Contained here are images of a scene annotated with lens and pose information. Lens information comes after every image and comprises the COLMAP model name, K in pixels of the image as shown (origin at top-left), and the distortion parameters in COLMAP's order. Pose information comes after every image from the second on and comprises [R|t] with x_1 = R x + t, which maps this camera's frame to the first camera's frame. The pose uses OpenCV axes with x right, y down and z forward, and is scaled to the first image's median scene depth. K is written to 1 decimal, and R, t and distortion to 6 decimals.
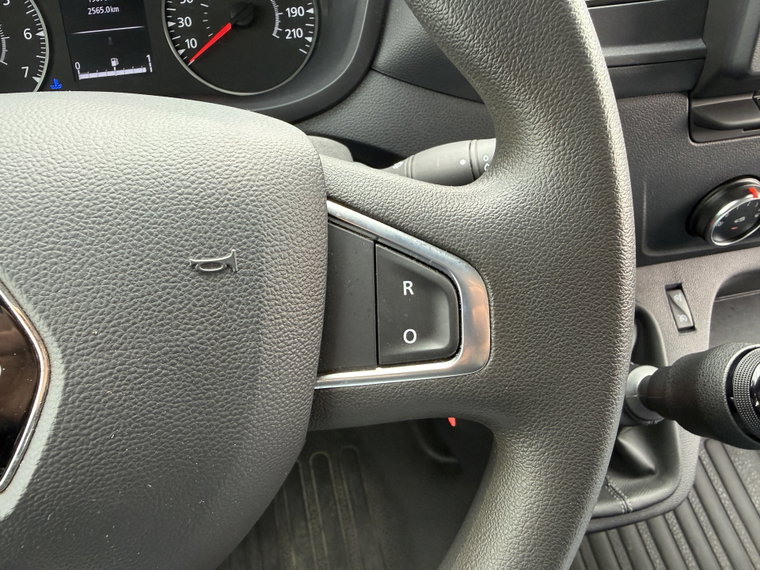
lens RADIAL K [[543.2, 0, 333.1], [0, 543.2, 276.6], [0, 0, 1]] dist [0.021847, -0.023852]
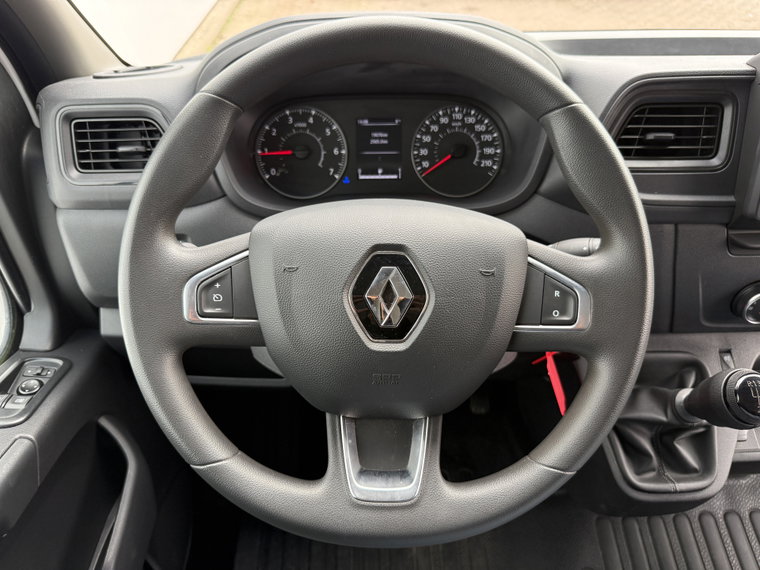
lens RADIAL K [[543.2, 0, 375.7], [0, 543.2, 291.1], [0, 0, 1]] dist [0.021847, -0.023852]
pose [[0.984436, 0.123158, -0.125373, -0.153004], [-0.136263, 0.985414, -0.101940, 0.156395], [0.110990, 0.117437, 0.986859, -0.644840]]
